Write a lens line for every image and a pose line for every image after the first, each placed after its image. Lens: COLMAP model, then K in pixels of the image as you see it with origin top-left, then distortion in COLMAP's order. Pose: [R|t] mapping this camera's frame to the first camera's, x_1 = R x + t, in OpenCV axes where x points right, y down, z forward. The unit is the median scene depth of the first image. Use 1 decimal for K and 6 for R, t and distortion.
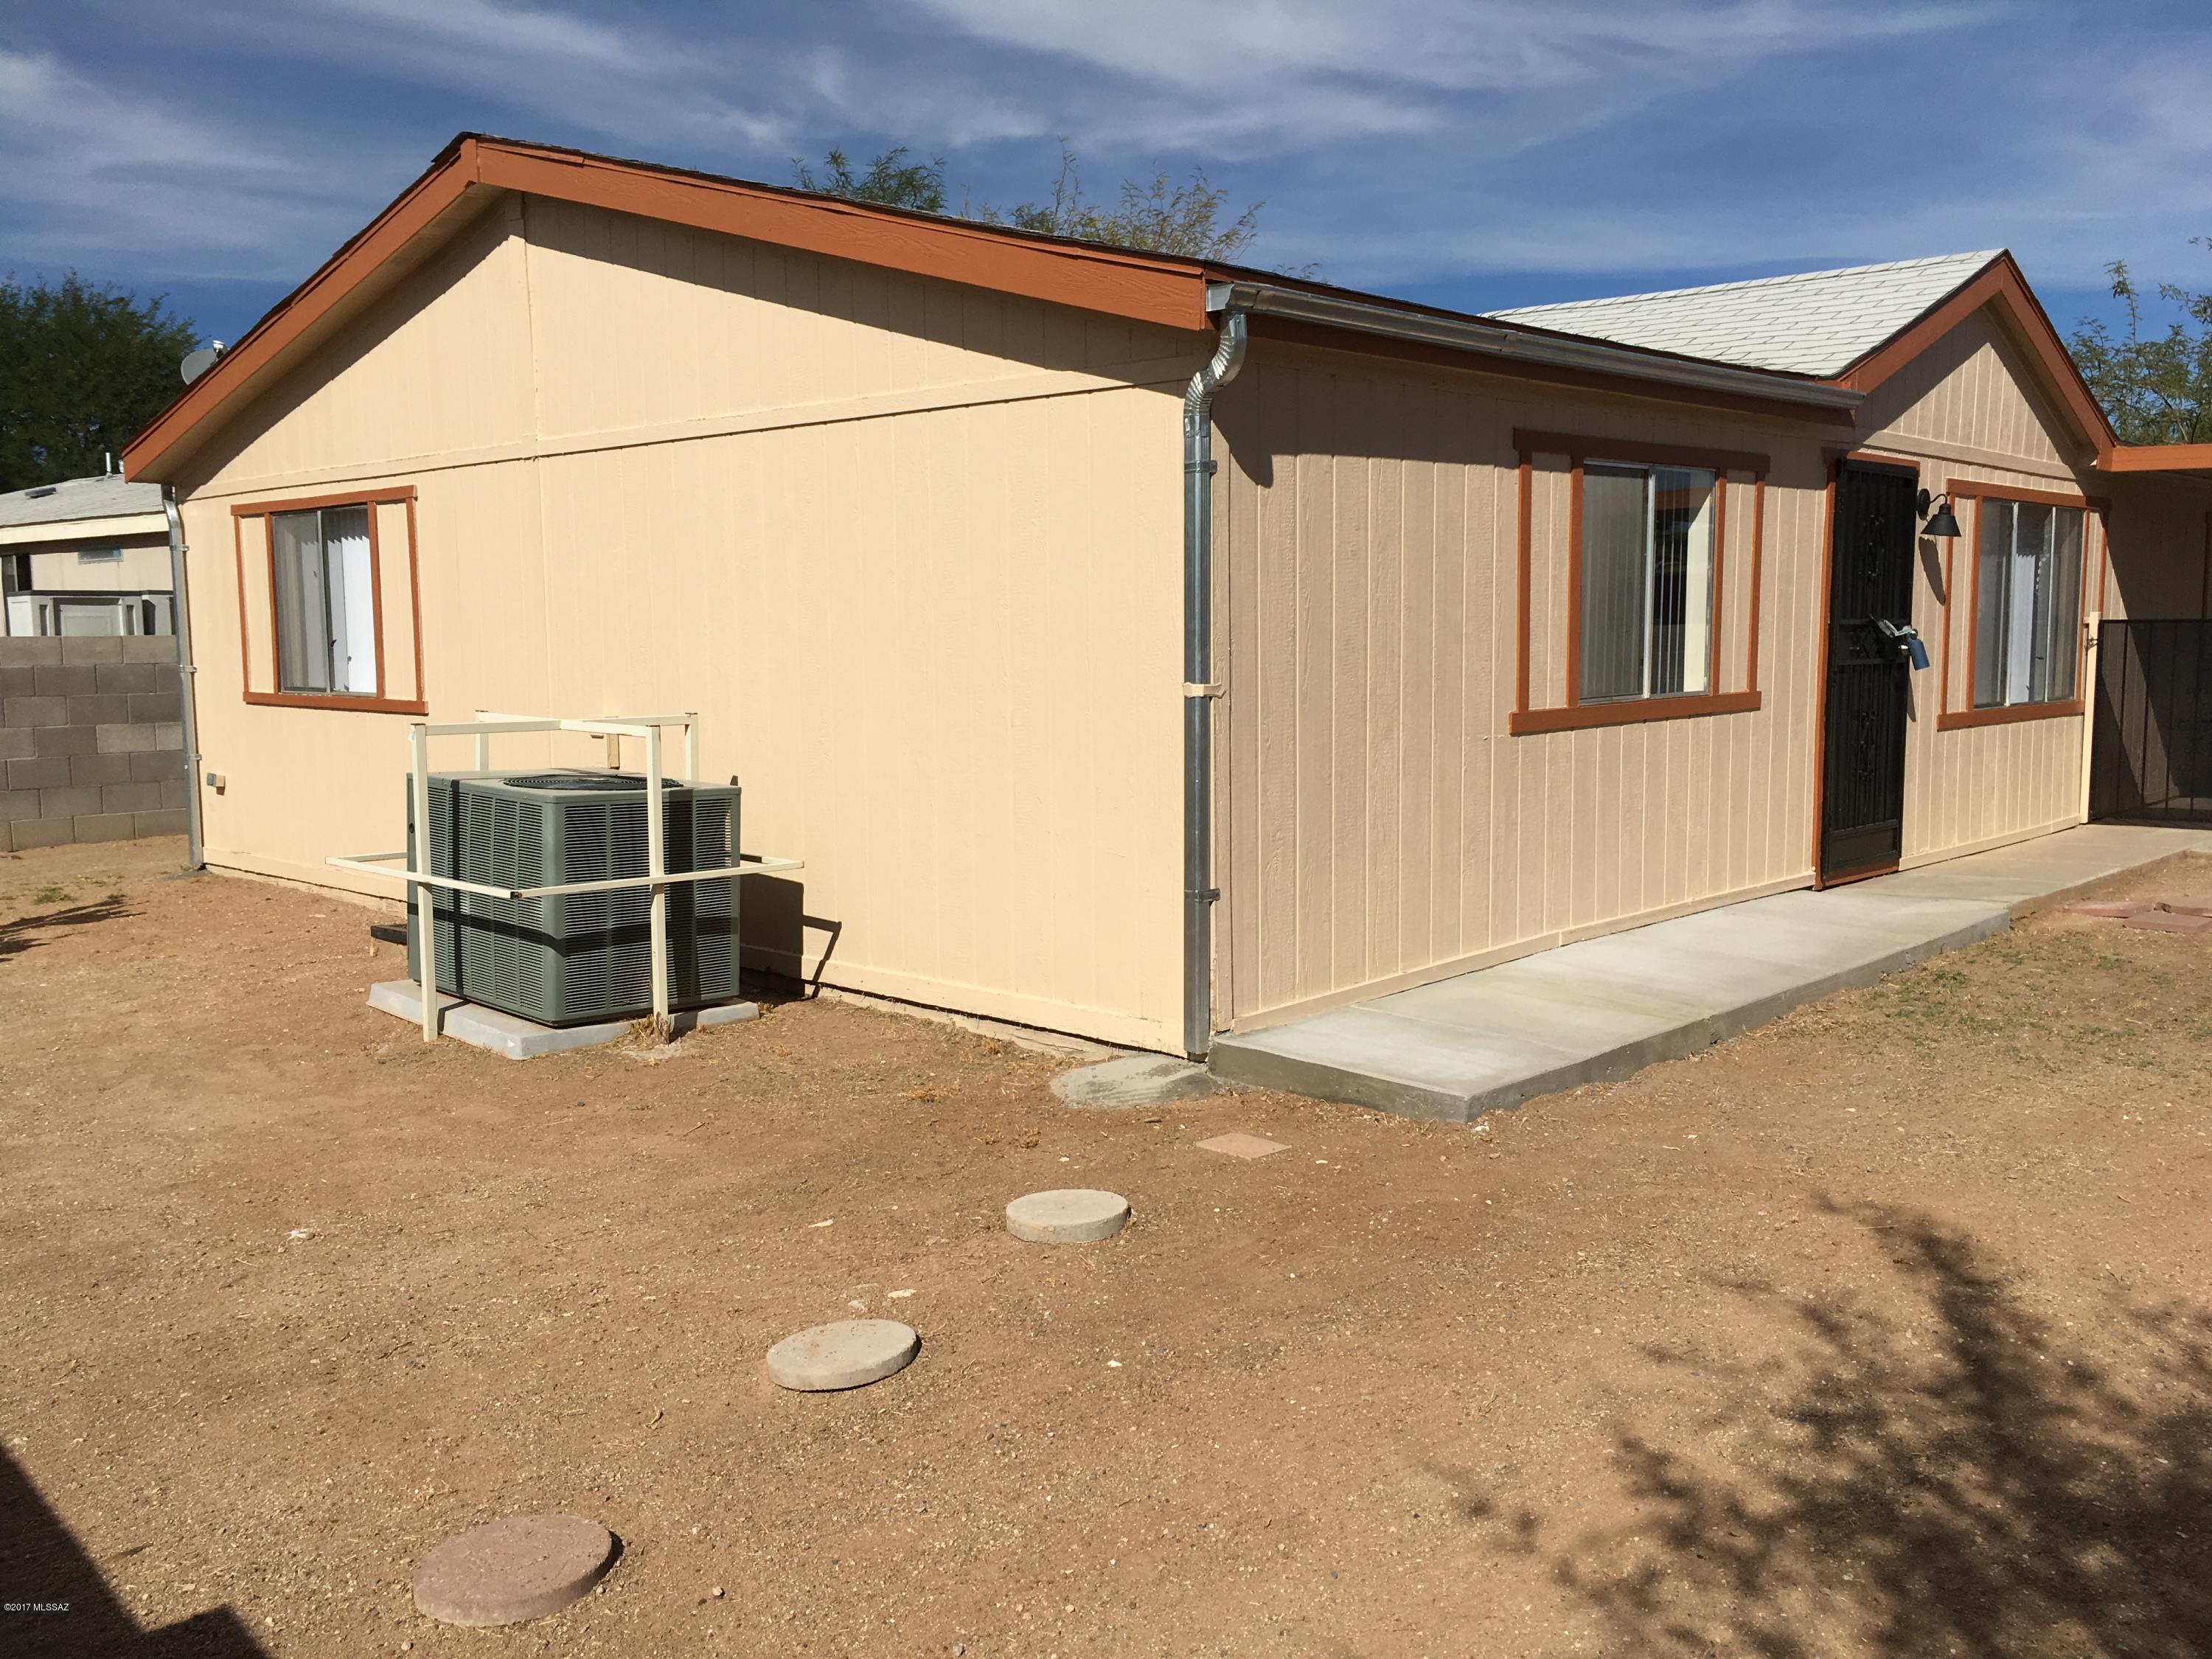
lens RADIAL K [[1869.7, 0, 1105.2], [0, 1869.7, 825.6], [0, 0, 1]] dist [0.088820, -0.104130]
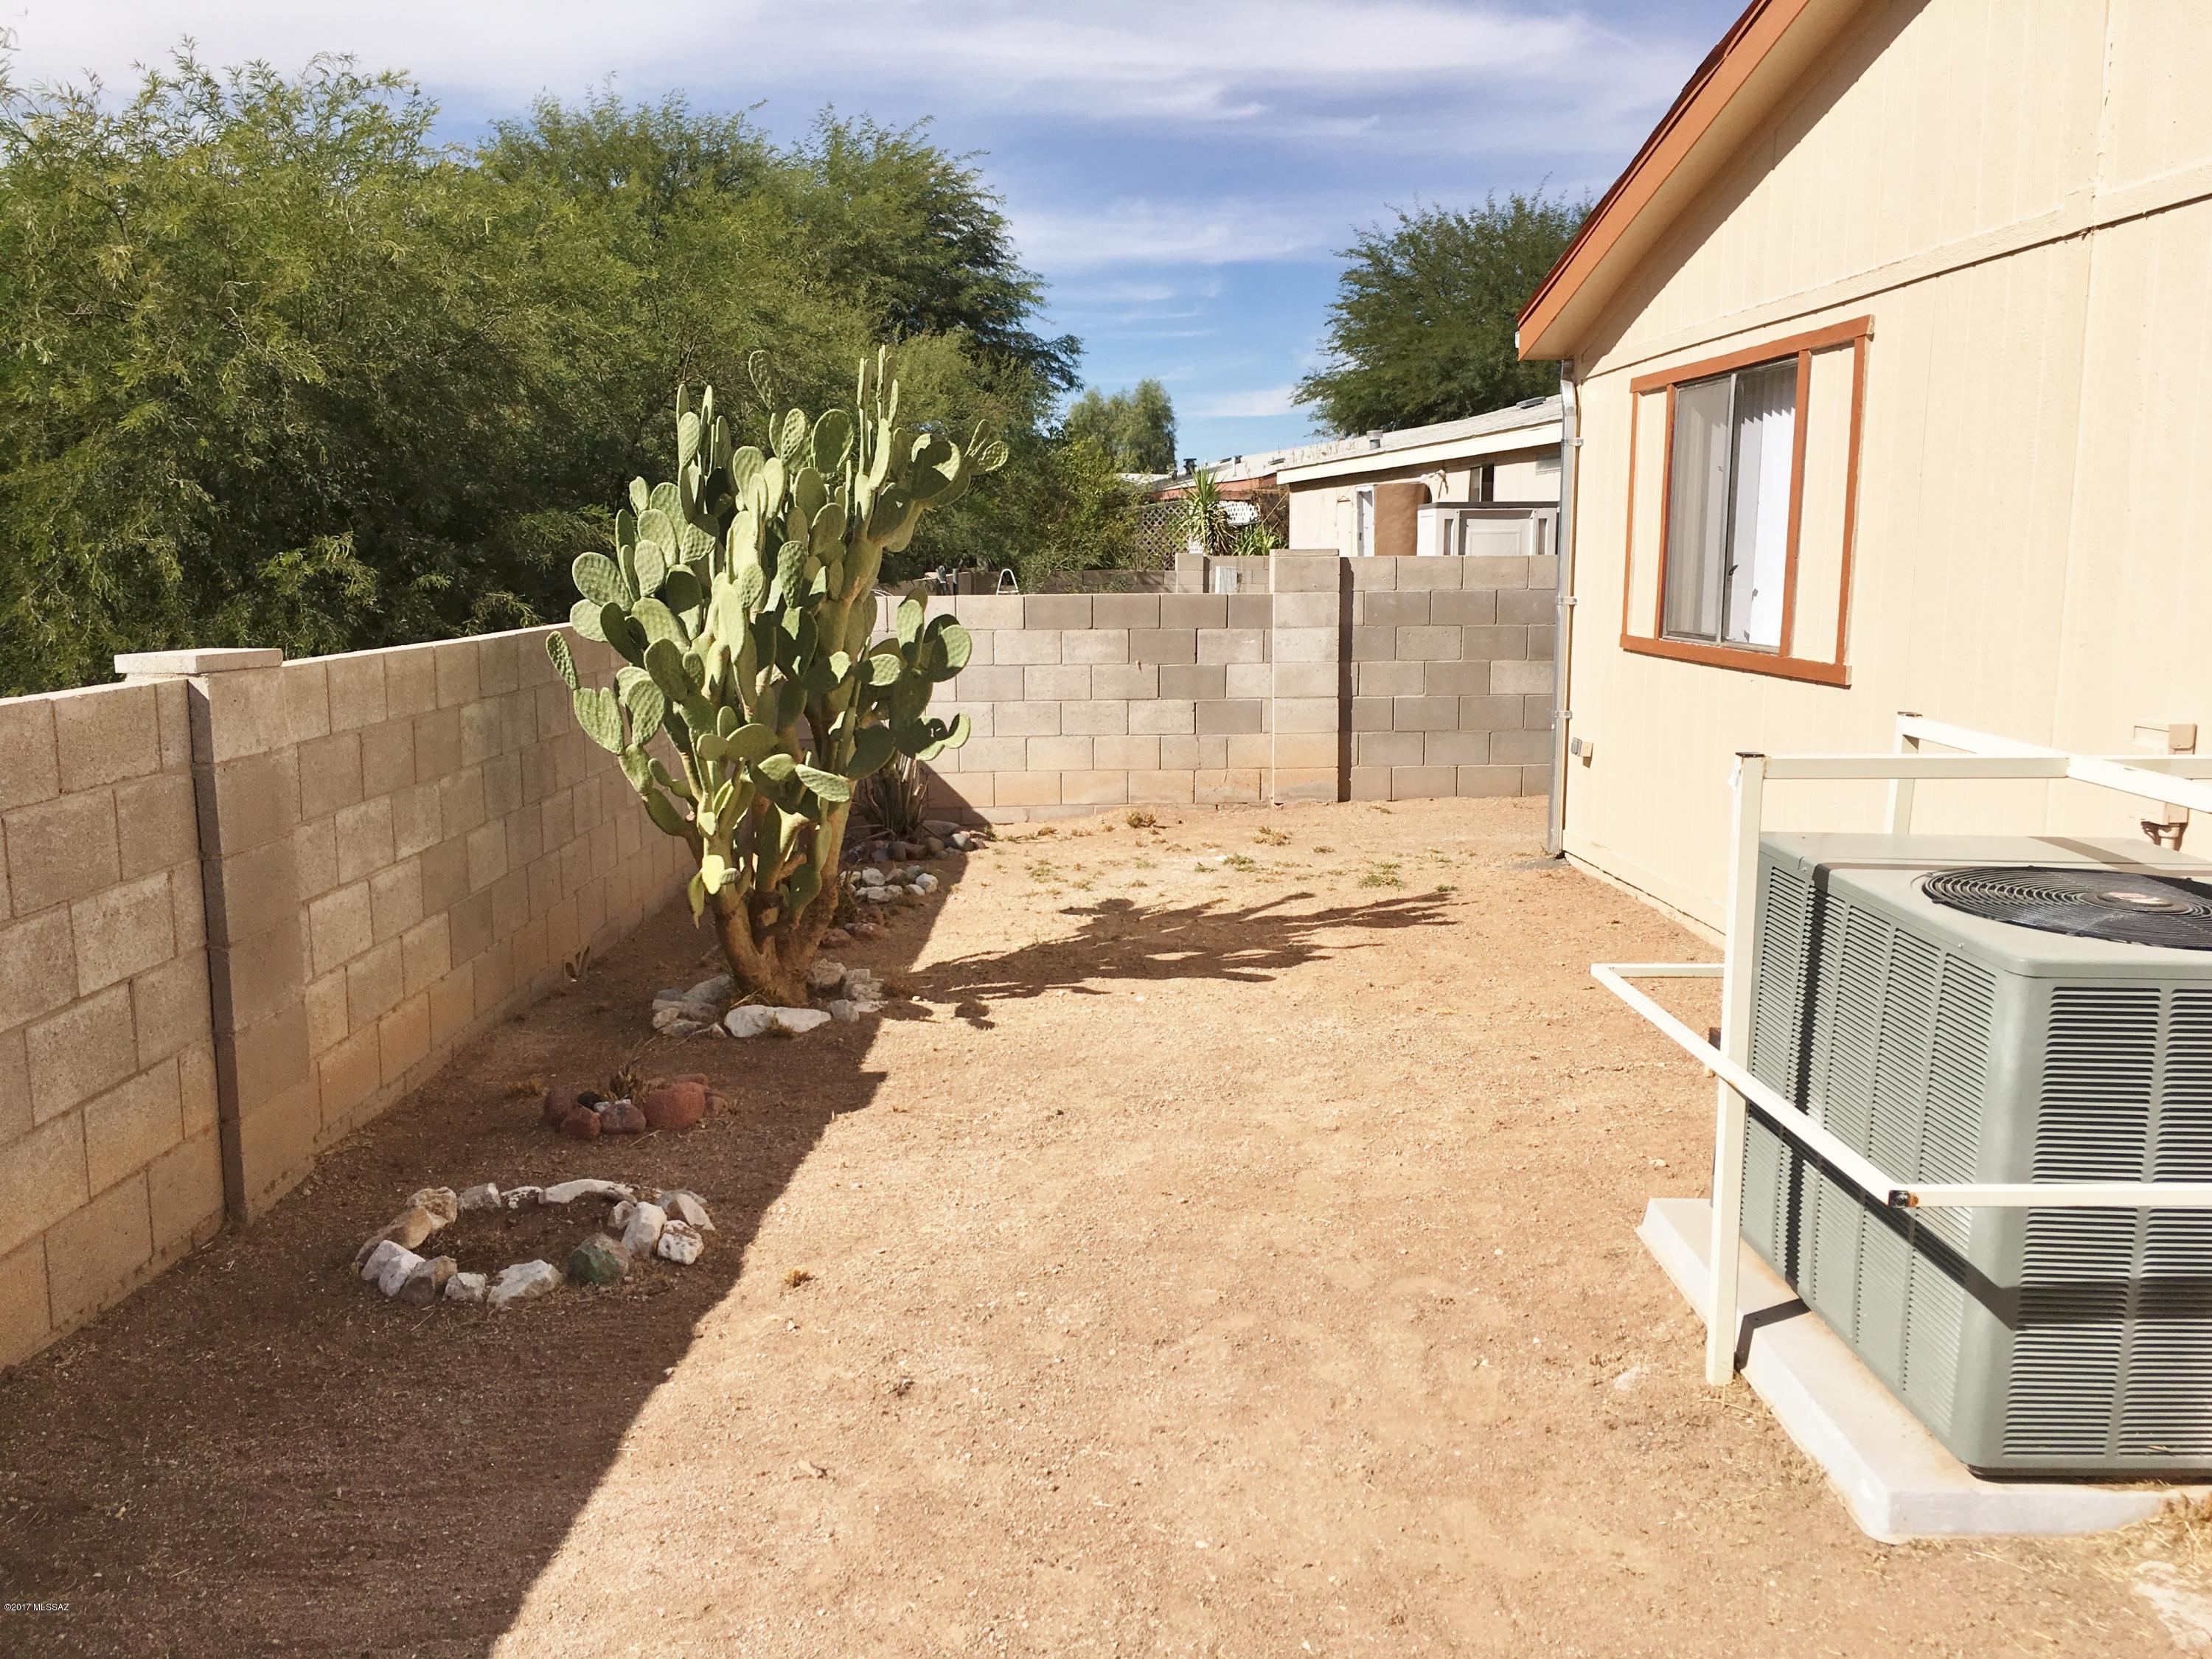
lens RADIAL K [[1869.7, 0, 1100.8], [0, 1869.7, 823.1], [0, 0, 1]] dist [0.088820, -0.104130]
pose [[0.724630, 0.107067, -0.680770, -0.096750], [-0.076855, 0.994250, 0.074562, -0.037736], [0.684839, -0.001710, 0.728692, 0.337815]]
